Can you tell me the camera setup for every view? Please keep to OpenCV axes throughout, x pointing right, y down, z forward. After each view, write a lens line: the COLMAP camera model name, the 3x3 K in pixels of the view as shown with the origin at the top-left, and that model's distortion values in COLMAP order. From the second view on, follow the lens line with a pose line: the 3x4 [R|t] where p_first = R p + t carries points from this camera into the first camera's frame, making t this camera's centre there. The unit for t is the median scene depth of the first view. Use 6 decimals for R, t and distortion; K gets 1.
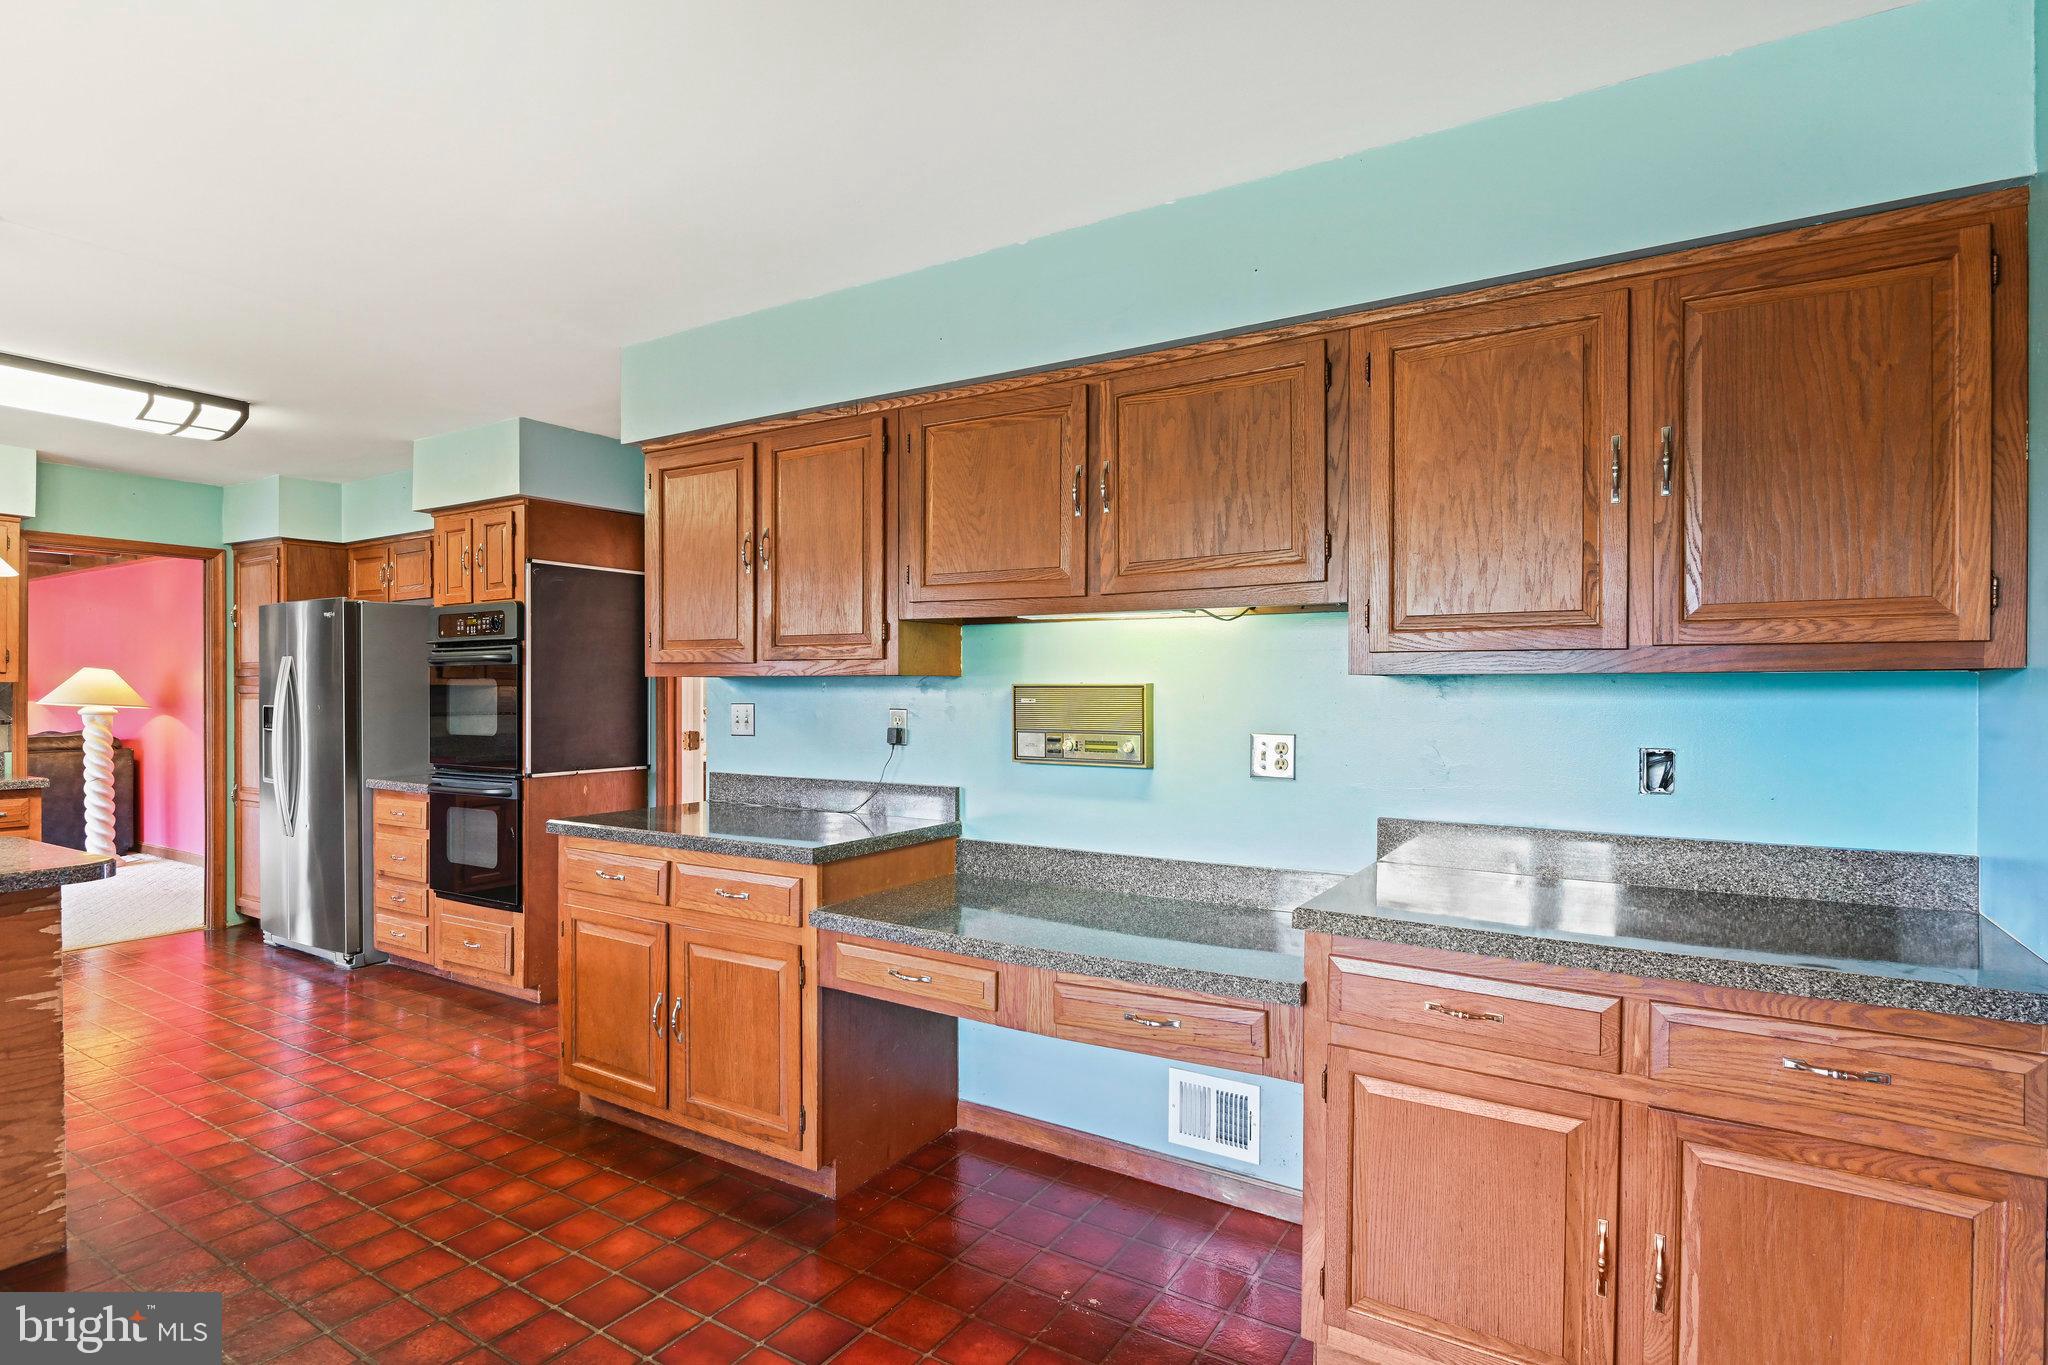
lens RADIAL K [[1039.7, 0, 1028.1], [0, 1039.7, 703.0], [0, 0, 1]] dist [-0.005904, -0.004376]
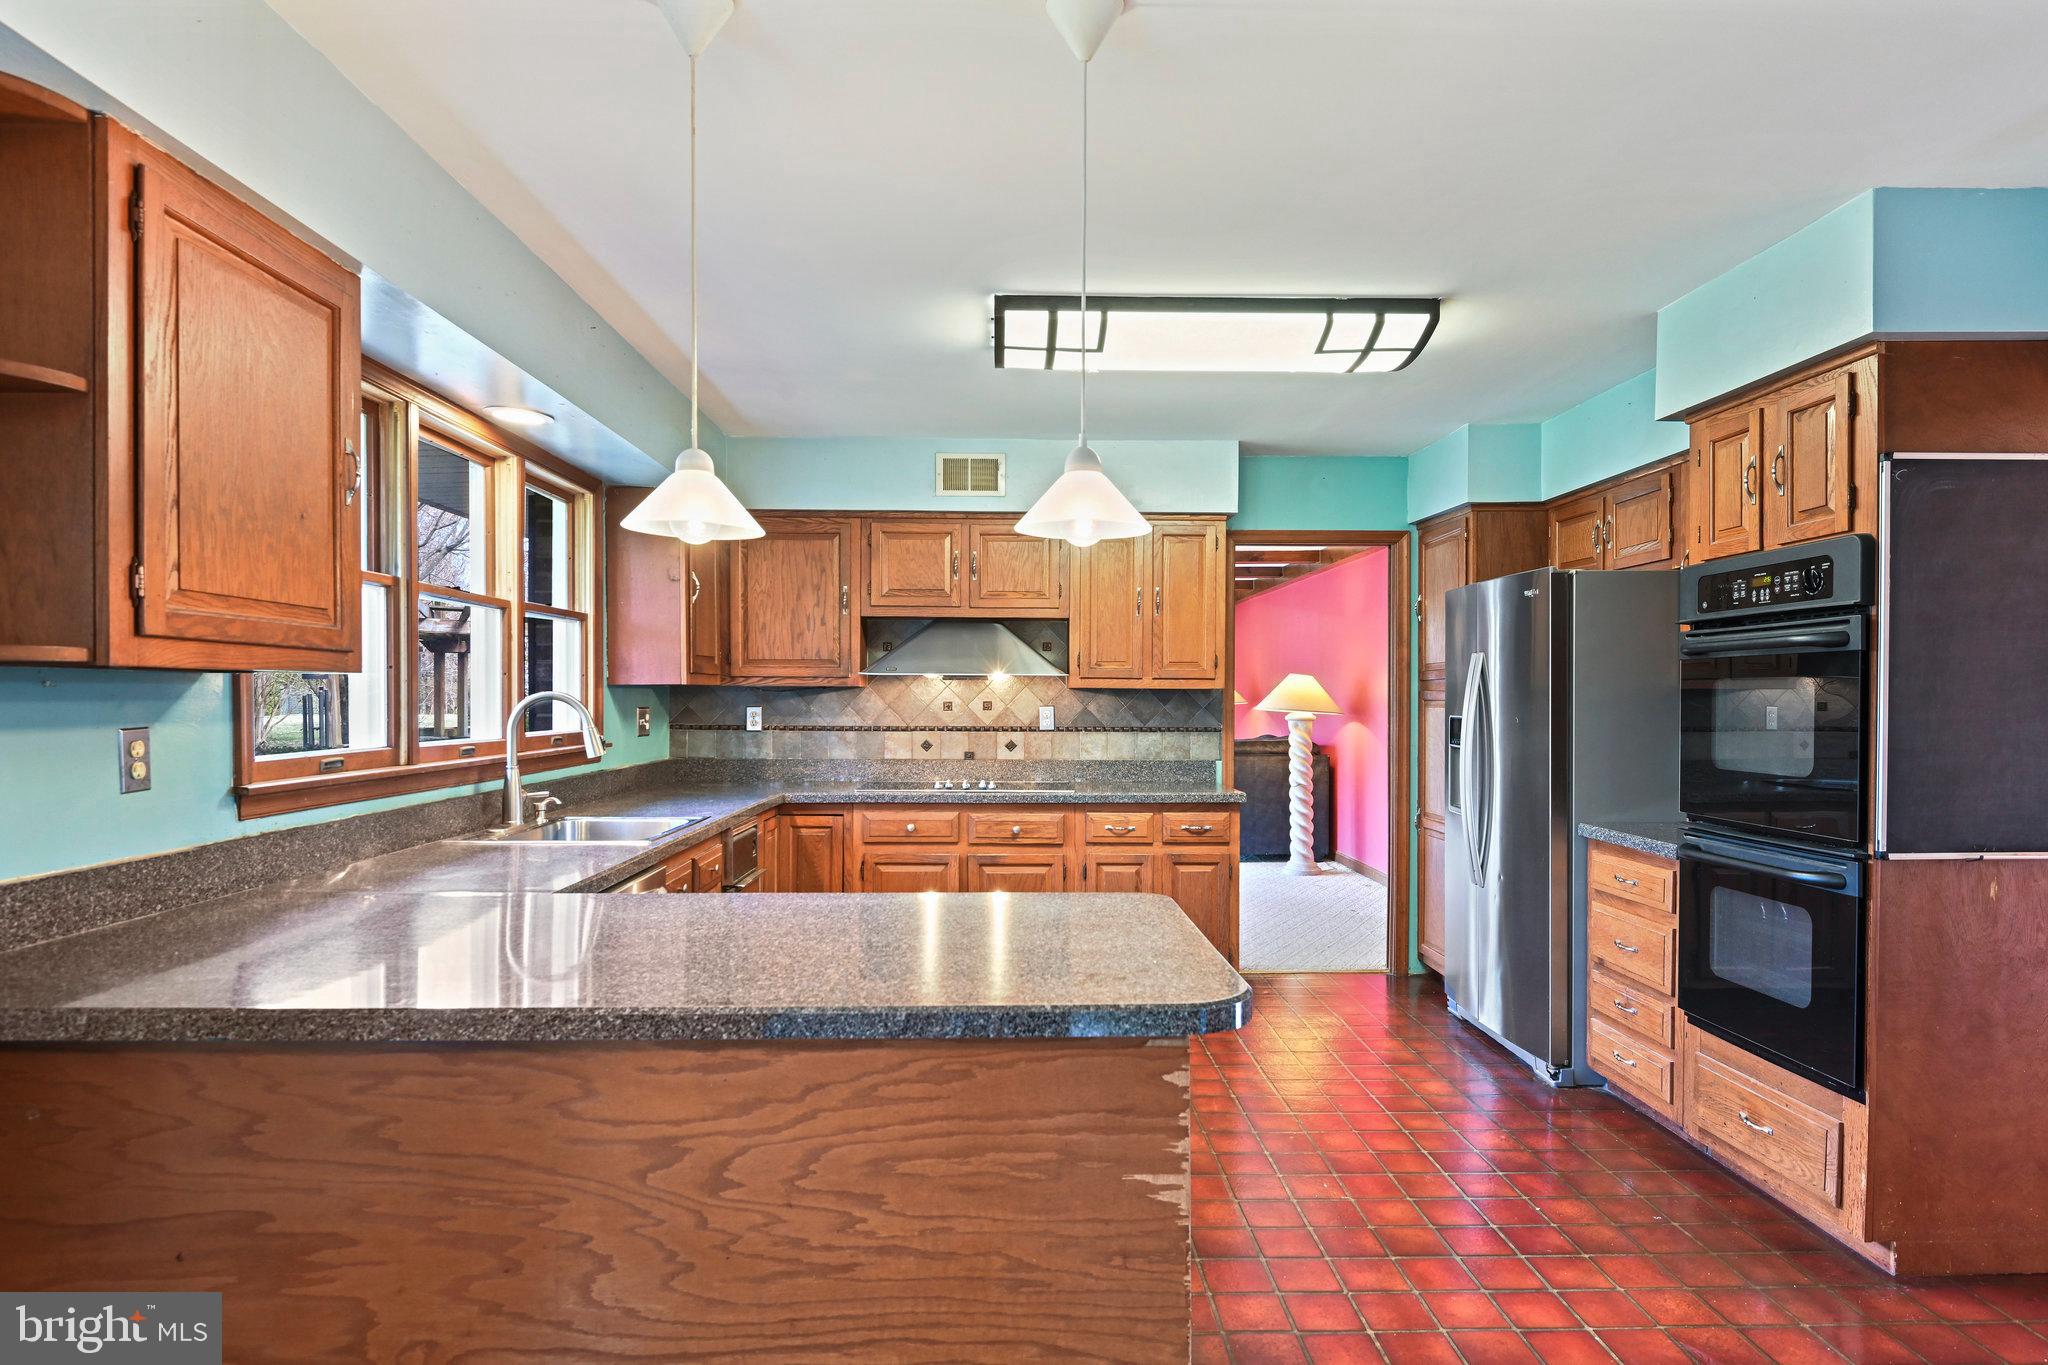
lens RADIAL K [[1108.0, 0, 1021.2], [0, 1108.0, 701.2], [0, 0, 1]] dist [-0.003282, -0.003800]
pose [[0.543904, 0.002166, -0.839145, -0.224233], [-0.006718, 0.999976, -0.001773, -0.005795], [0.839121, 0.006601, 0.543905, 0.286415]]
